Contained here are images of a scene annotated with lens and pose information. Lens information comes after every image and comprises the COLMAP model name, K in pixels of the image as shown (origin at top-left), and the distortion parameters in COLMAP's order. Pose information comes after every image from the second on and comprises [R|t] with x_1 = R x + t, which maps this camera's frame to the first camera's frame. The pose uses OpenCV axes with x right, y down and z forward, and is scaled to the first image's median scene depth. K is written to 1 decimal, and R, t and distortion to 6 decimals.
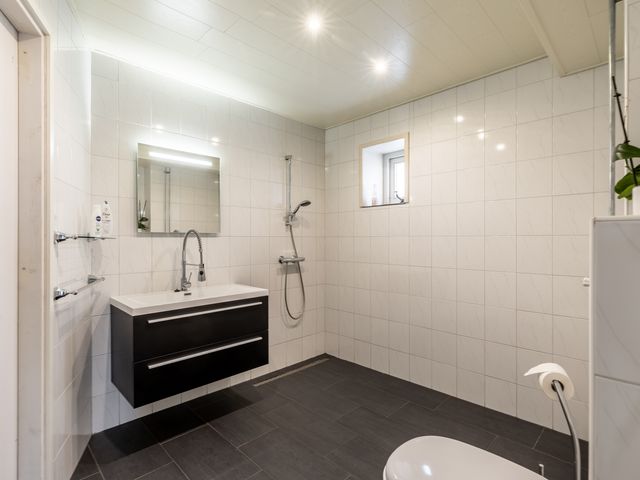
lens RADIAL K [[328.0, 0, 318.6], [0, 328.0, 241.9], [0, 0, 1]] dist [0.001042, -0.000336]
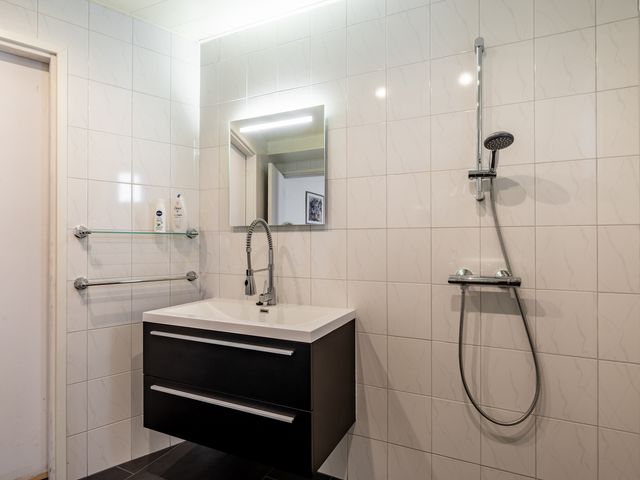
lens RADIAL K [[371.4, 0, 318.2], [0, 371.4, 235.1], [0, 0, 1]] dist [0.006188, 0.000652]
pose [[0.324393, -0.003874, -0.945915, 0.321168], [-0.001063, 0.999989, -0.004460, -0.002949], [0.945922, 0.002452, 0.324385, 0.660721]]
